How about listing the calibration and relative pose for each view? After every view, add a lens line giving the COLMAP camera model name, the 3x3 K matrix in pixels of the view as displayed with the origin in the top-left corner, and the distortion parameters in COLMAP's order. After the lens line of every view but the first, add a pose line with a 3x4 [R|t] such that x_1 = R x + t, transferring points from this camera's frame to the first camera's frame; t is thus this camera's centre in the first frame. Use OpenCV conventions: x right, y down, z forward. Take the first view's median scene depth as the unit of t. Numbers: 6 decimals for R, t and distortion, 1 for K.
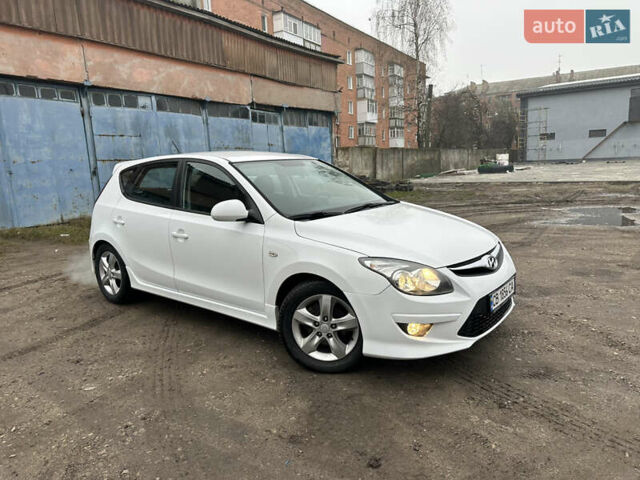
lens RADIAL K [[454.5, 0, 320.6], [0, 454.5, 235.4], [0, 0, 1]] dist [0.040049, -0.053820]
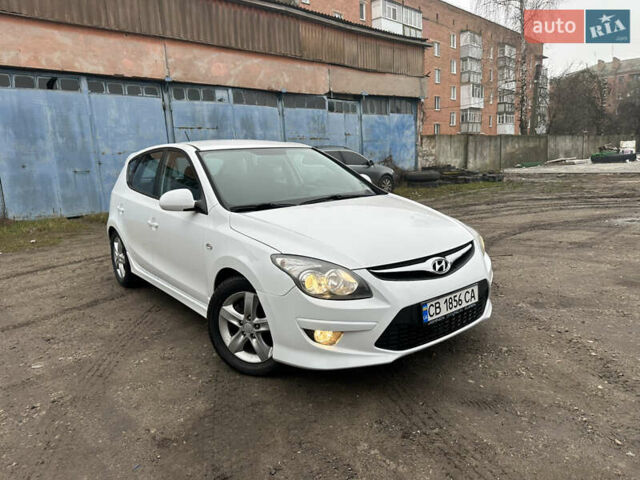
lens RADIAL K [[454.5, 0, 320.6], [0, 454.5, 235.4], [0, 0, 1]] dist [0.040049, -0.053820]
pose [[0.973632, 0.033285, -0.225685, 0.090438], [-0.028535, 0.999298, 0.024276, -0.003198], [0.226334, -0.017196, 0.973898, 0.030768]]
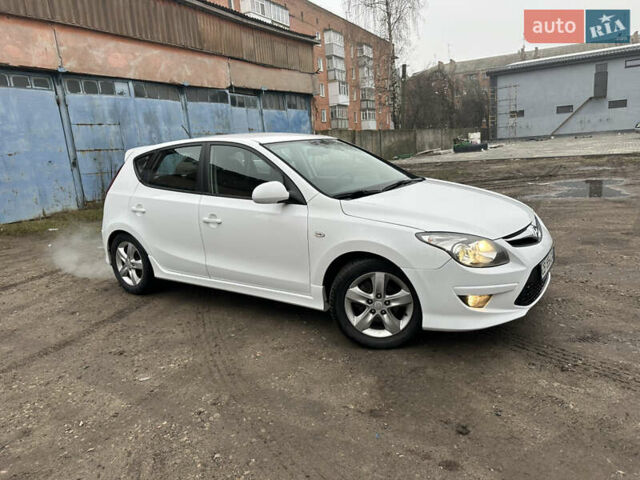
lens RADIAL K [[454.2, 0, 320.0], [0, 454.2, 240.0], [0, 0, 1]] dist [0.036772, -0.045841]
pose [[0.997309, -0.044751, 0.058070, -0.043192], [0.042240, 0.998149, 0.043759, 0.002722], [-0.059921, -0.041189, 0.997353, 0.003018]]
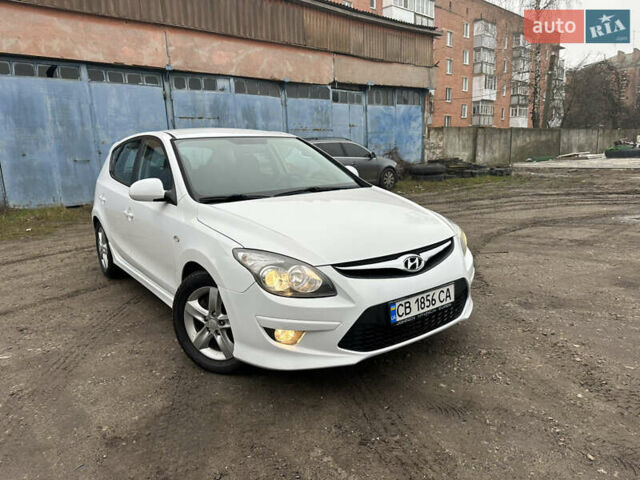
lens RADIAL K [[455.8, 0, 314.0], [0, 455.8, 241.5], [0, 0, 1]] dist [0.029078, -0.039245]
pose [[0.965027, 0.055930, -0.256114, 0.106841], [-0.043217, 0.997550, 0.055004, -0.004161], [0.258563, -0.042012, 0.965081, 0.046414]]
